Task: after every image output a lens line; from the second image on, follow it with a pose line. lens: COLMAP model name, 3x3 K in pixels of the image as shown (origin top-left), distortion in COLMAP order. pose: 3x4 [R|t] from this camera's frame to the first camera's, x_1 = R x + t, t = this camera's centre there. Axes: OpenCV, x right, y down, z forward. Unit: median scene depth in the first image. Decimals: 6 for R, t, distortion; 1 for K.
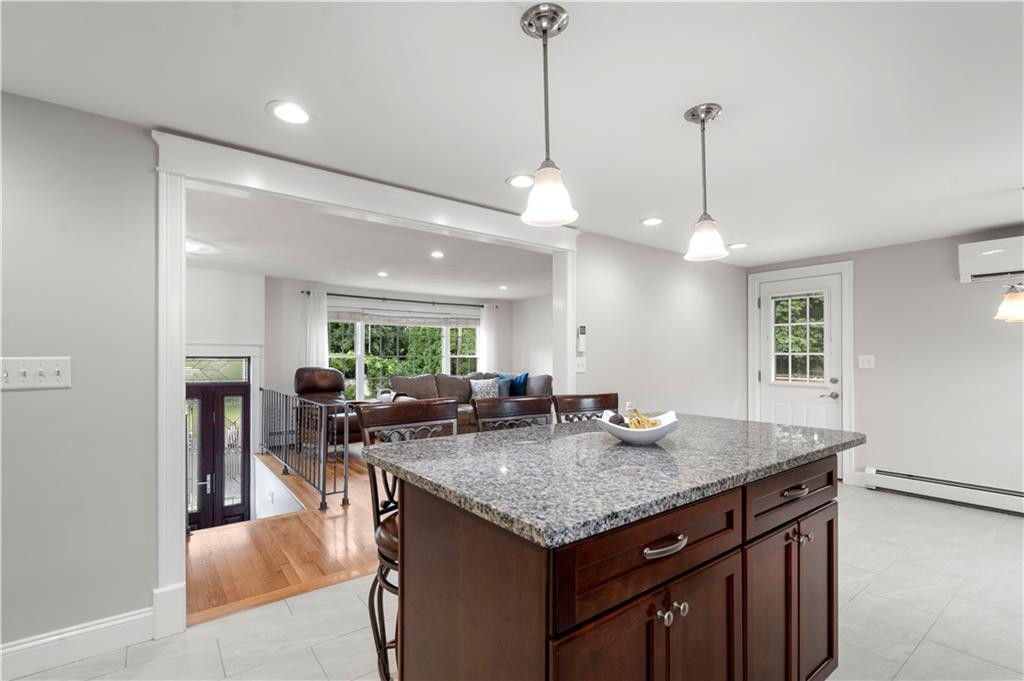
lens RADIAL K [[467.4, 0, 499.3], [0, 467.4, 356.6], [0, 0, 1]] dist [-0.008100, 0.001350]
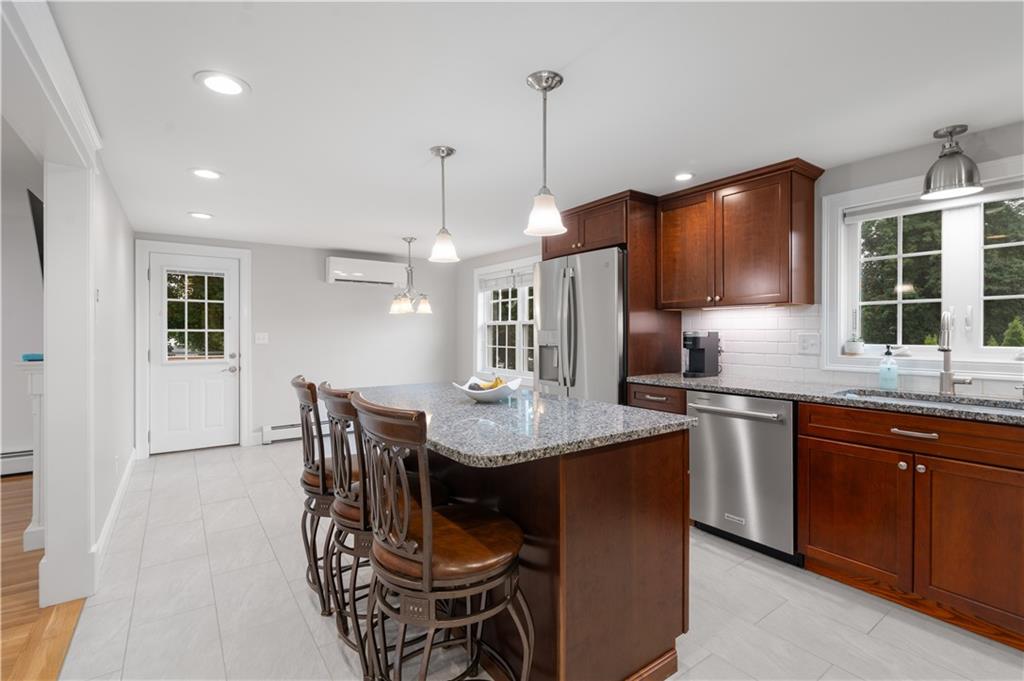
lens RADIAL K [[467.4, 0, 513.1], [0, 467.4, 336.8], [0, 0, 1]] dist [-0.008100, 0.001350]
pose [[0.008684, -0.007386, 0.999935, -0.392367], [-0.001828, 0.999971, 0.007402, -0.002440], [-0.999961, -0.001892, 0.008671, 0.351637]]
